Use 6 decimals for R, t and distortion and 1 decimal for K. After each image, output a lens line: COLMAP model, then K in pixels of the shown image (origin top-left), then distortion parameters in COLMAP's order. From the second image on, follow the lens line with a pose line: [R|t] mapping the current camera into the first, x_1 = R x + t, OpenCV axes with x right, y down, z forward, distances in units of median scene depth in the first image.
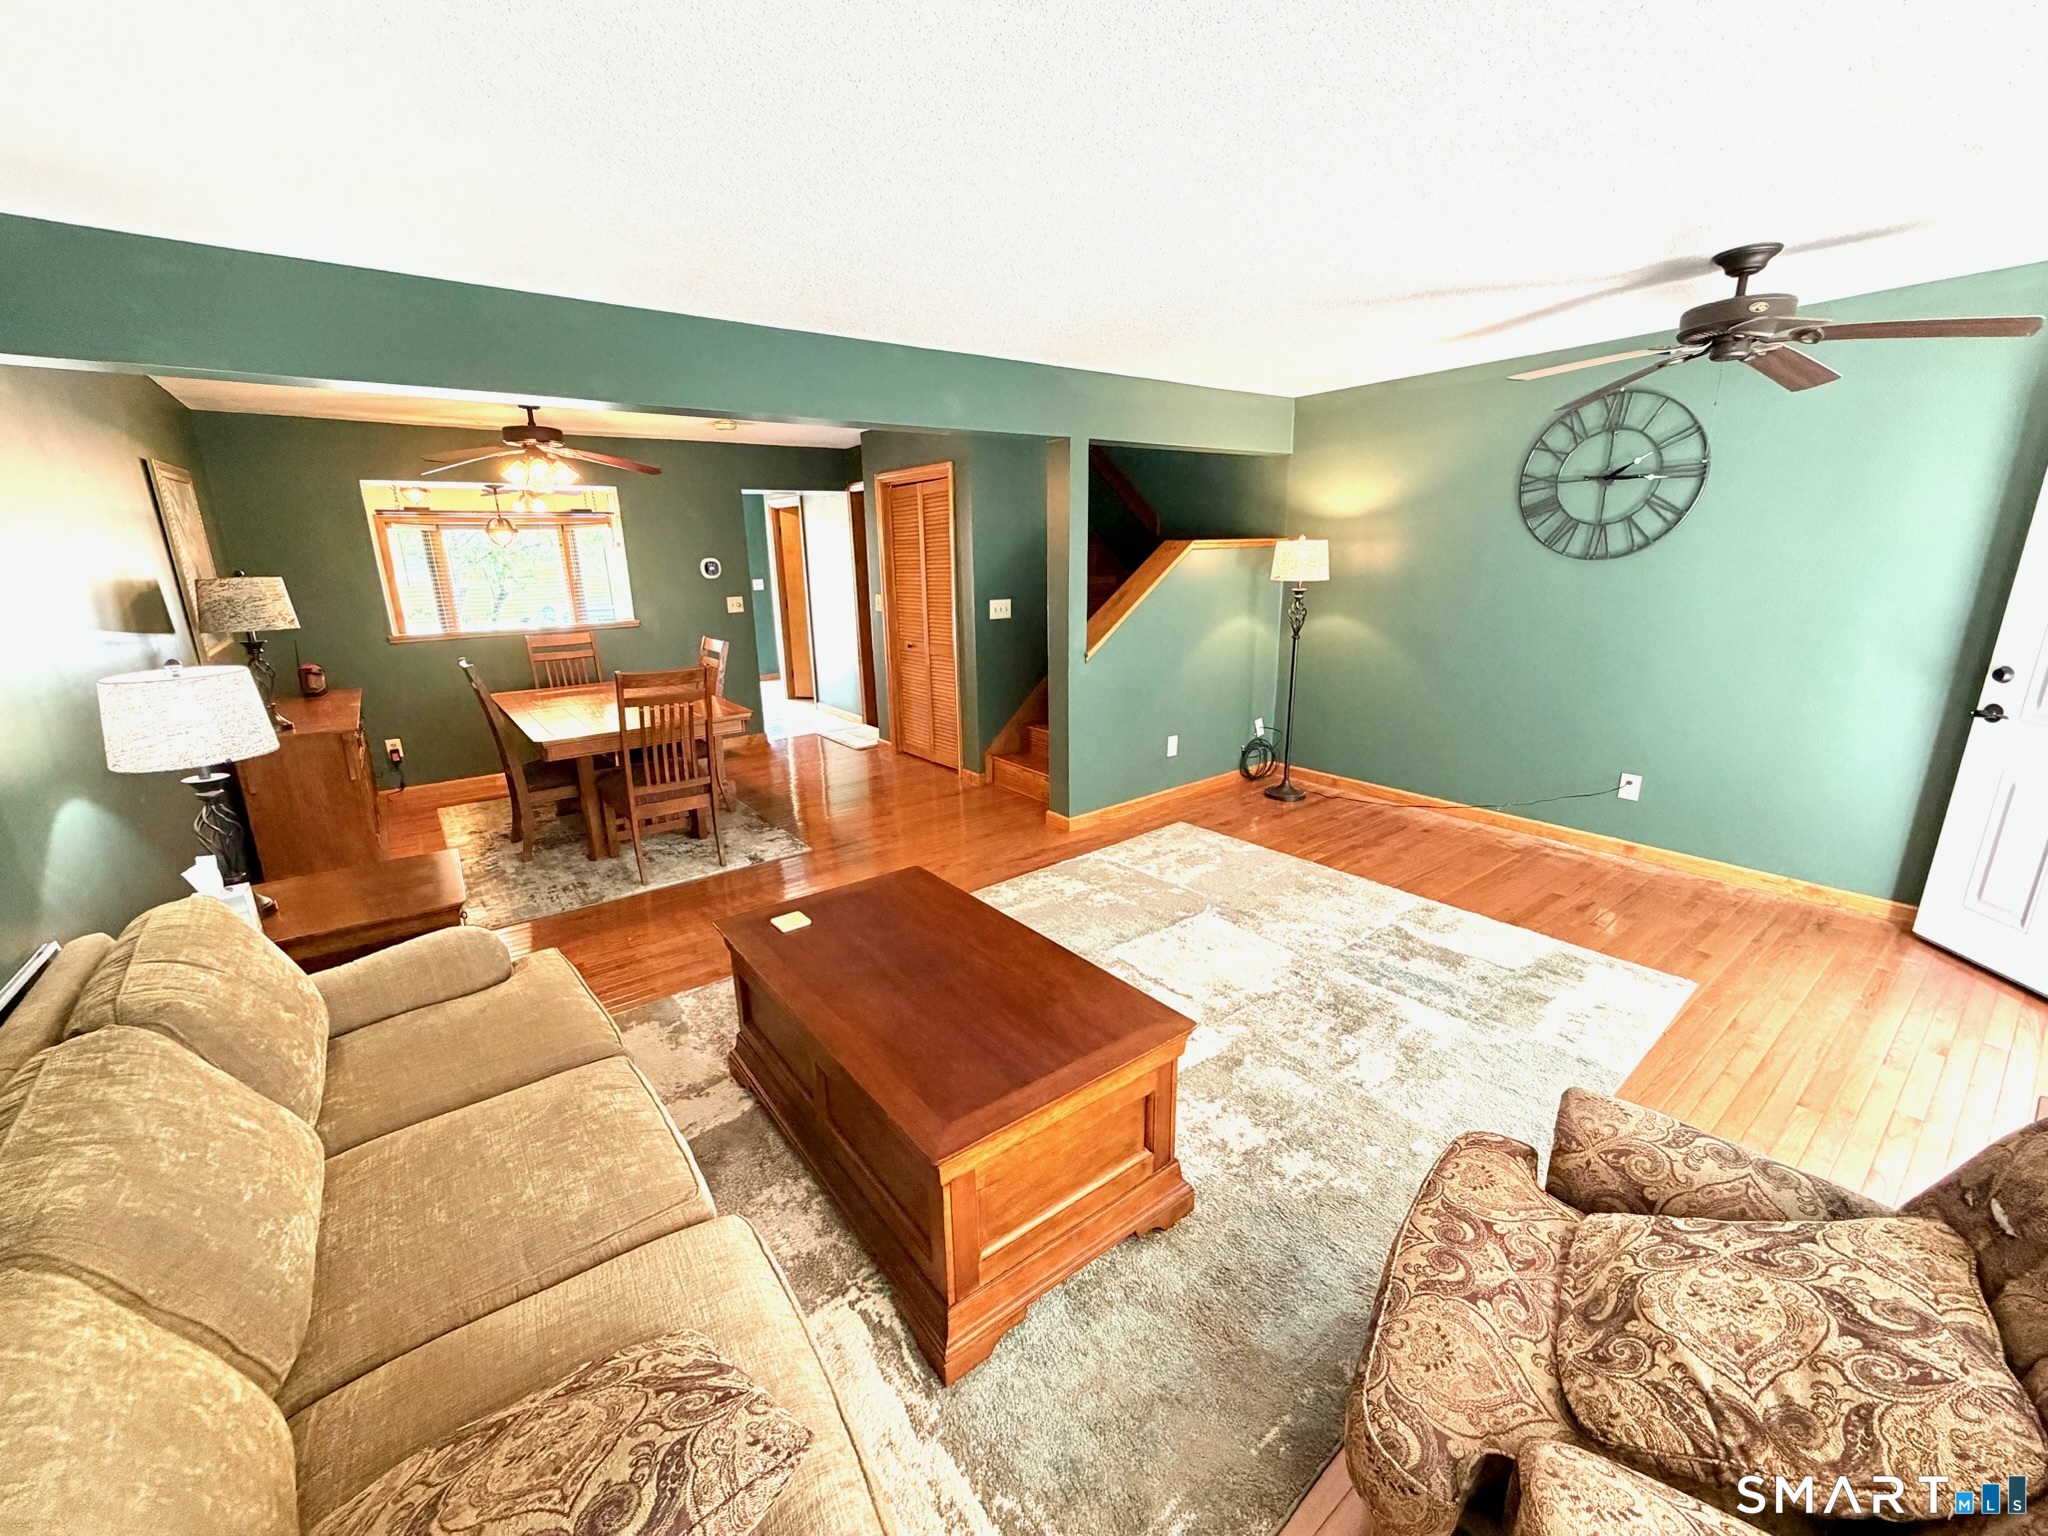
lens RADIAL K [[819.7, 0, 1015.2], [0, 819.7, 769.5], [0, 0, 1]] dist [-0.001268, 0.000788]
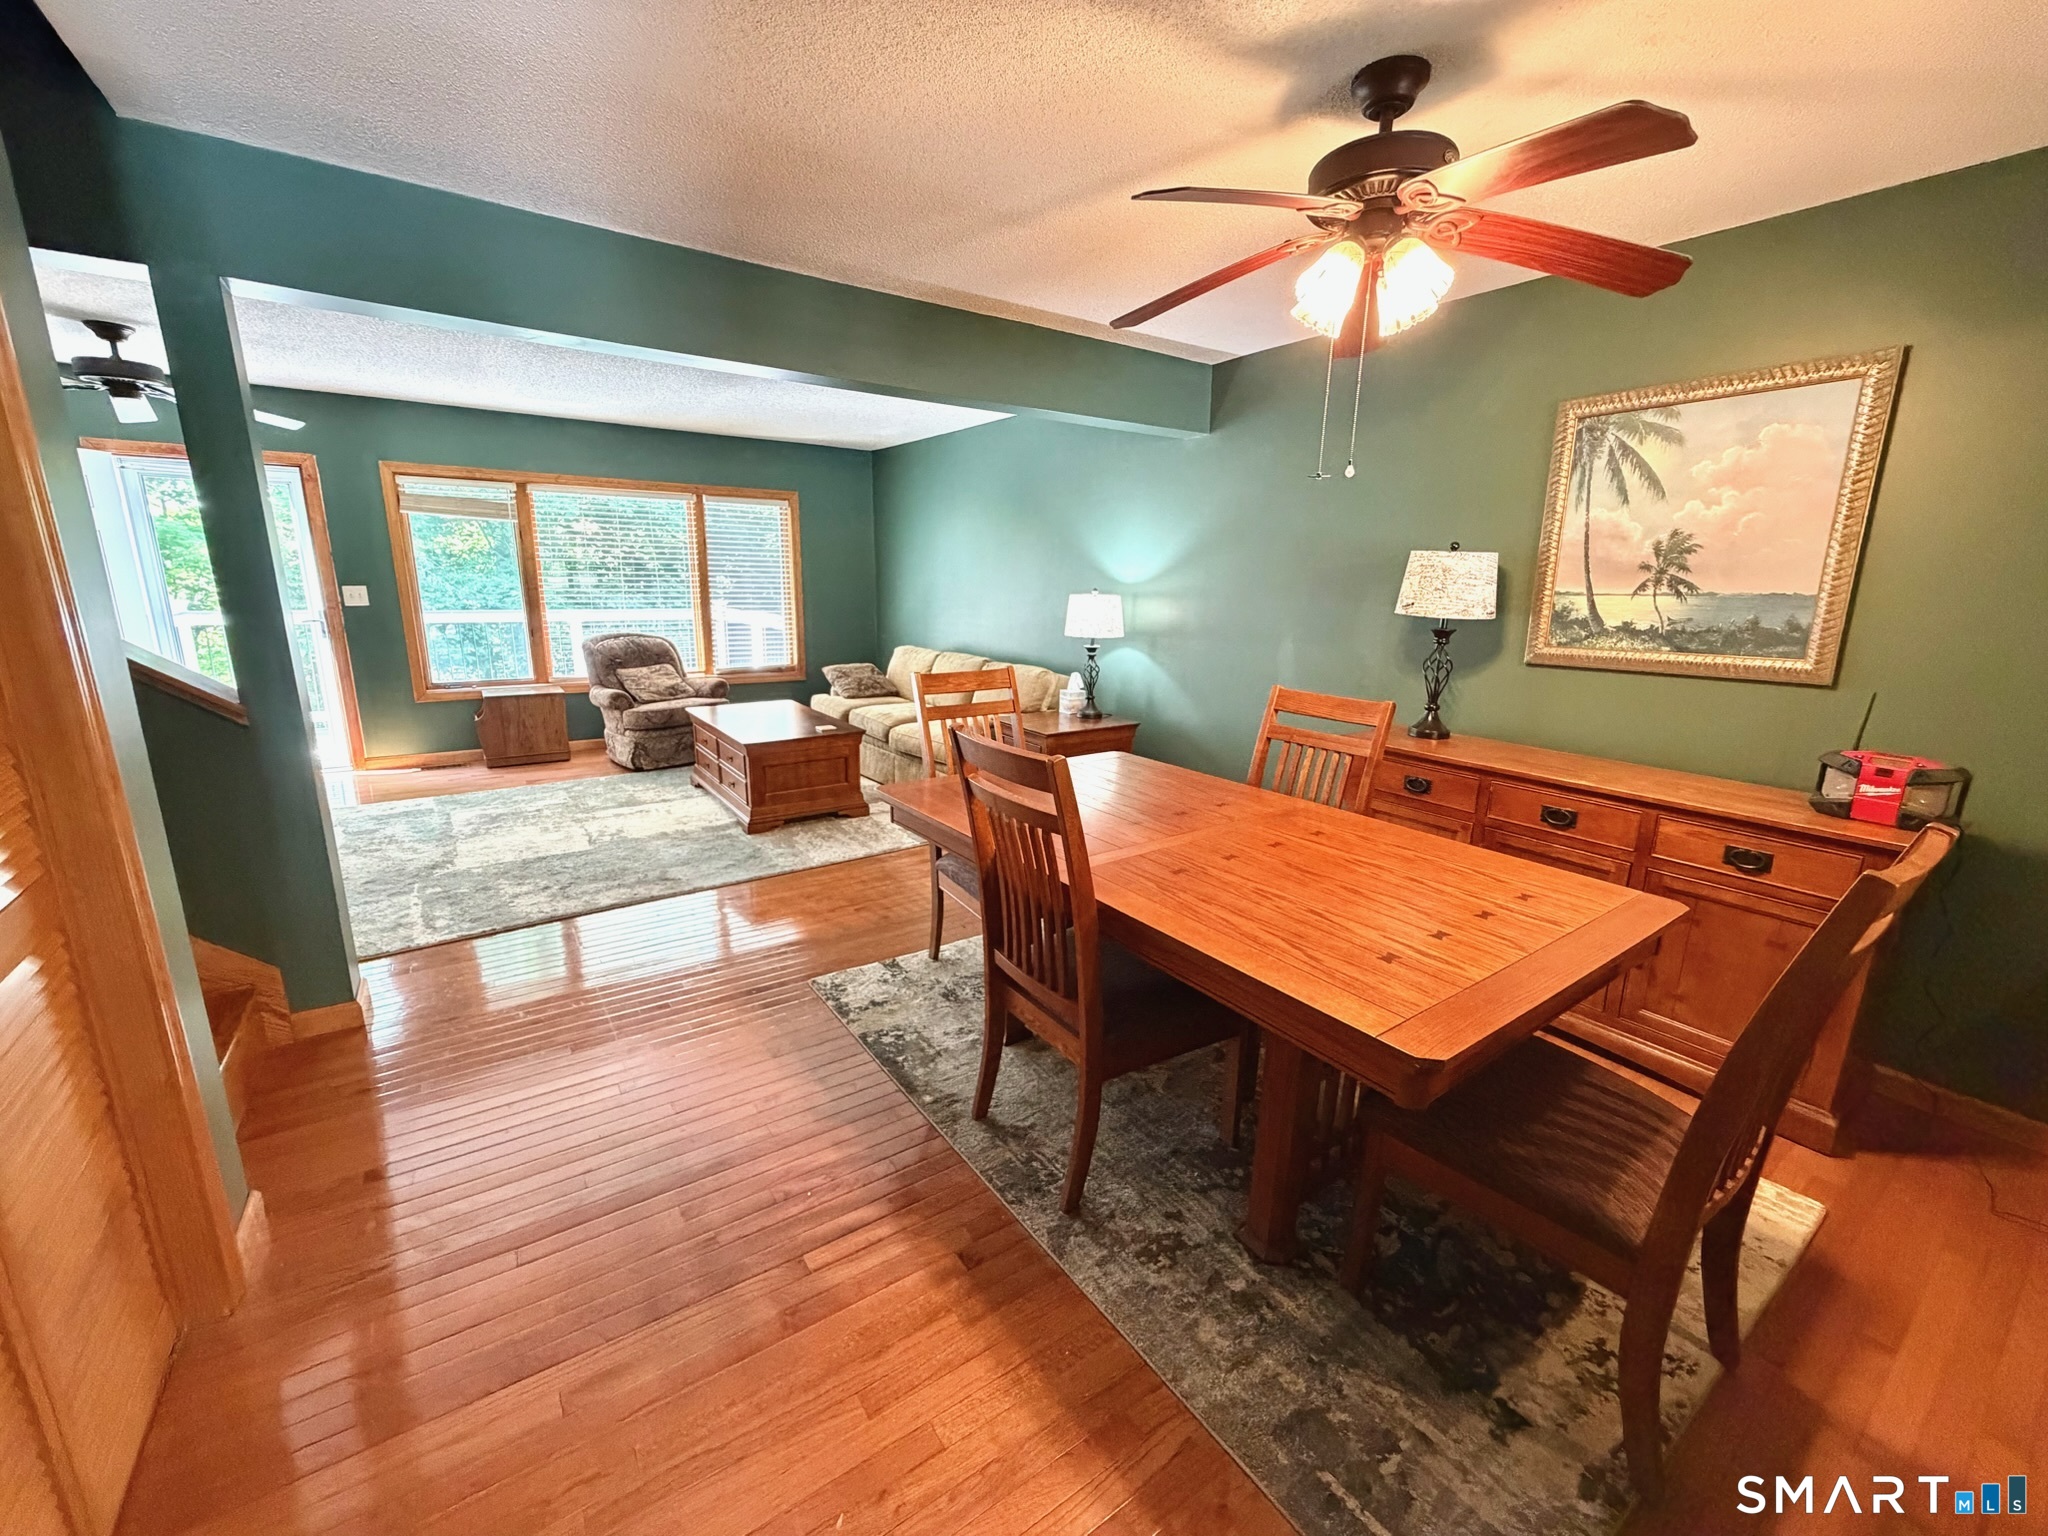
lens RADIAL K [[819.7, 0, 1025.5], [0, 819.7, 764.9], [0, 0, 1]] dist [-0.001268, 0.000788]
pose [[-0.999552, -0.006103, 0.029287, -0.521899], [0.008659, 0.878049, 0.478492, -0.432985], [-0.028635, 0.478532, -0.877603, 1.771604]]
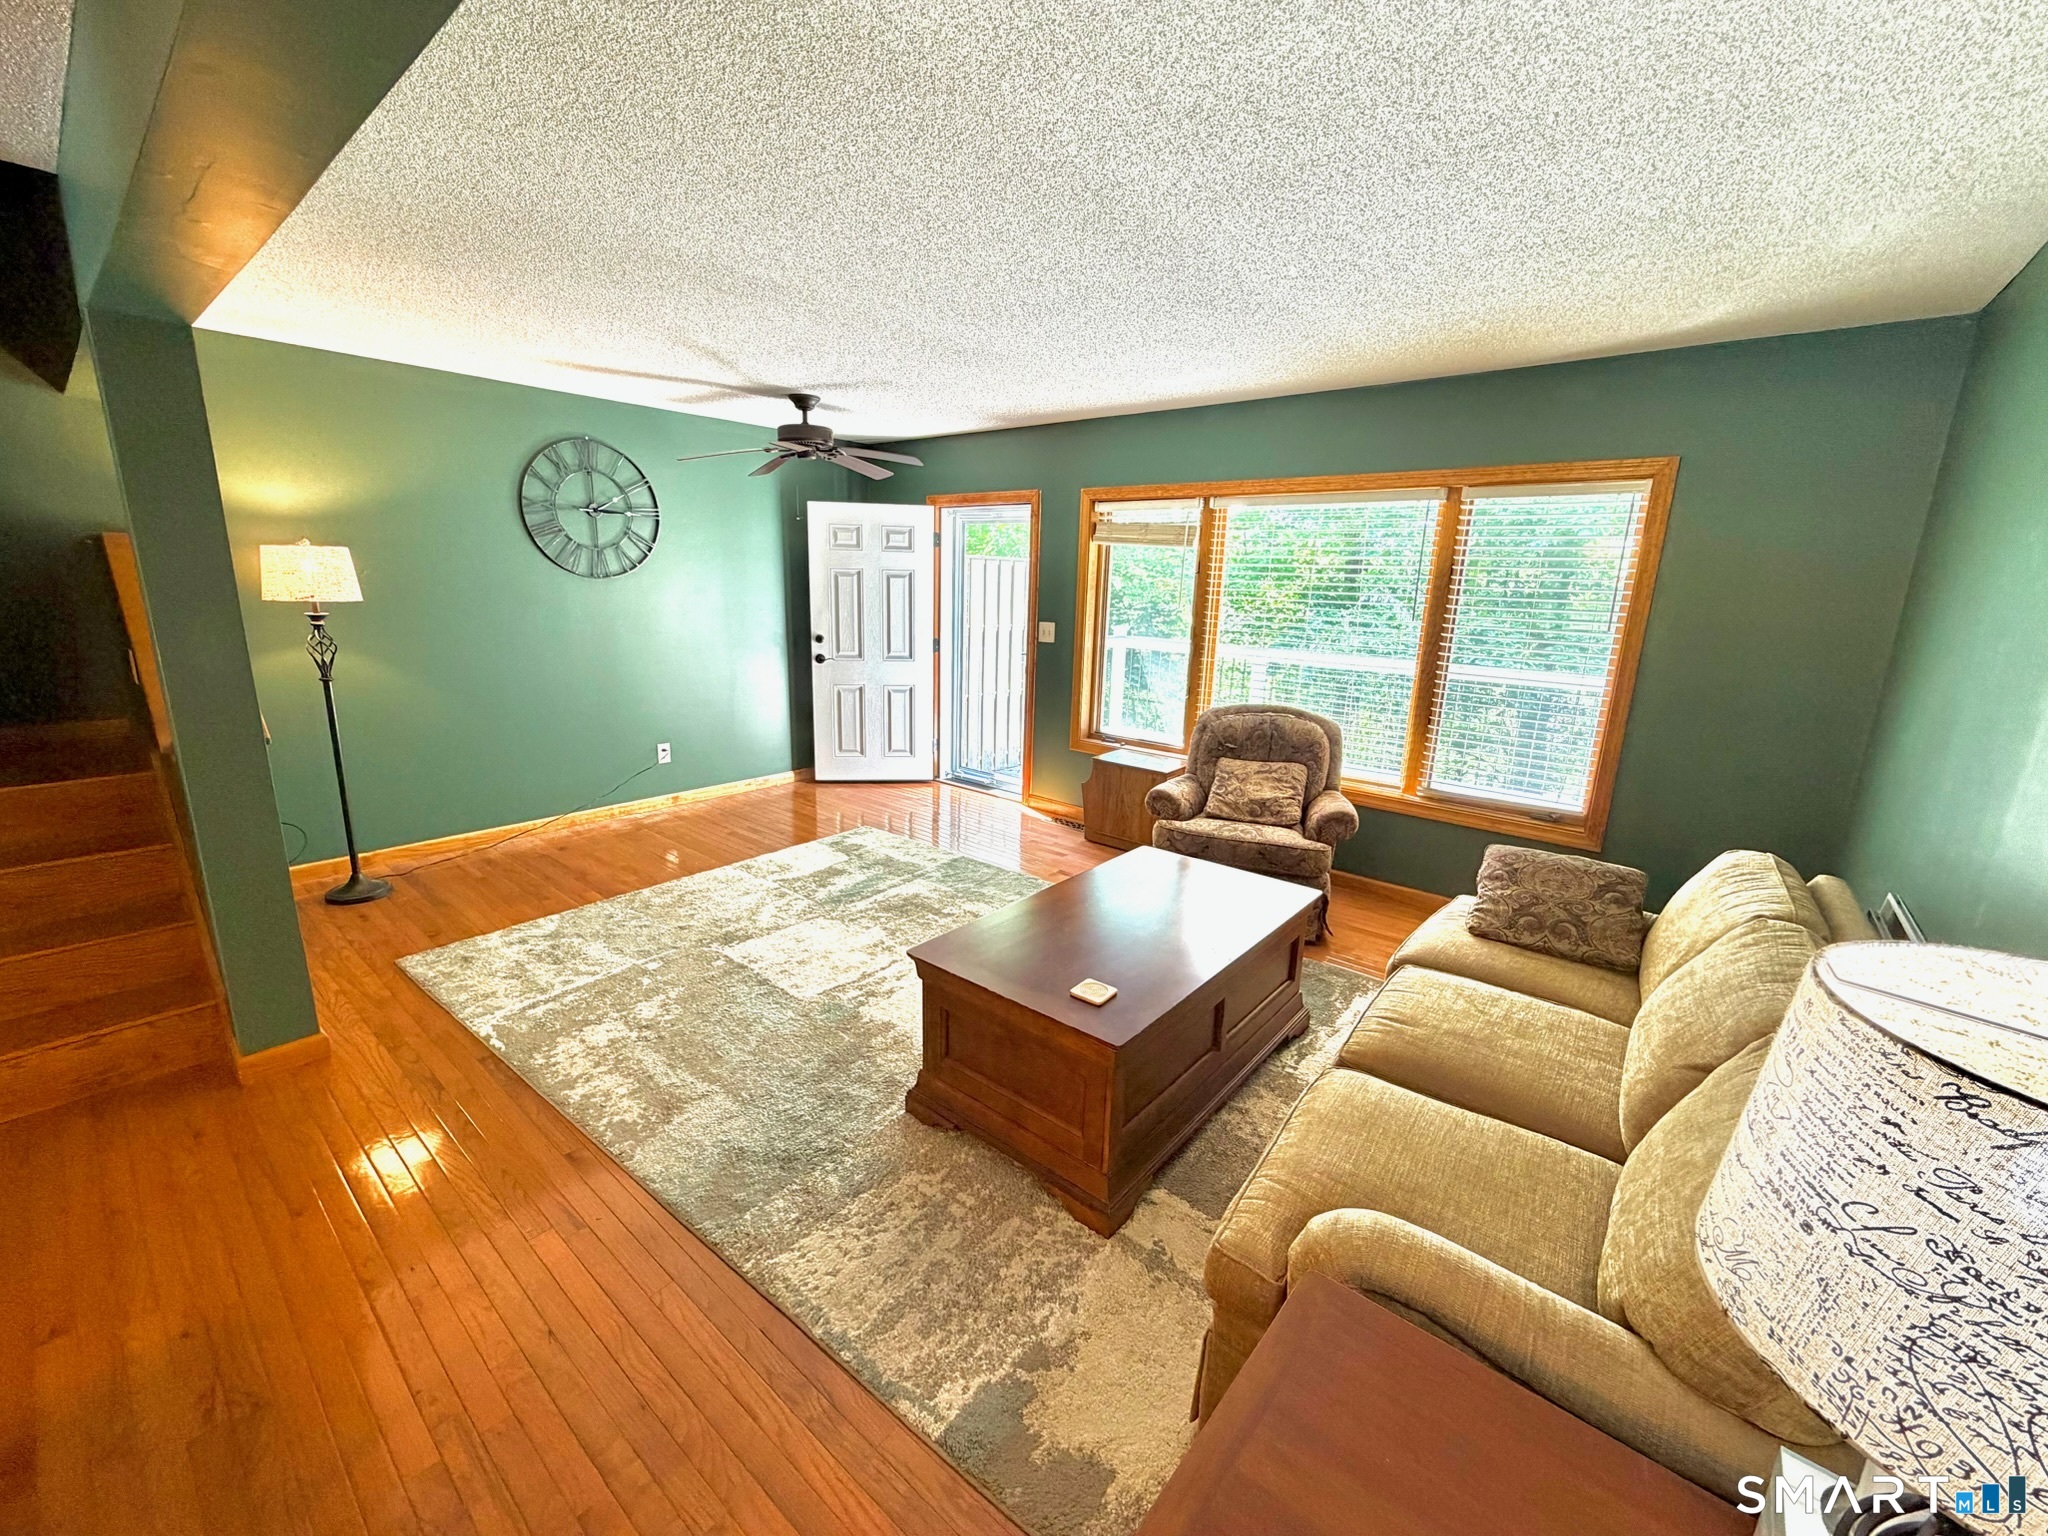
lens RADIAL K [[819.7, 0, 1021.5], [0, 819.7, 763.5], [0, 0, 1]] dist [-0.001268, 0.000788]
pose [[-0.232818, -0.203673, 0.950954, -0.657527], [0.234876, 0.937103, 0.258210, -0.176665], [-0.943732, 0.283472, -0.170336, 0.740902]]
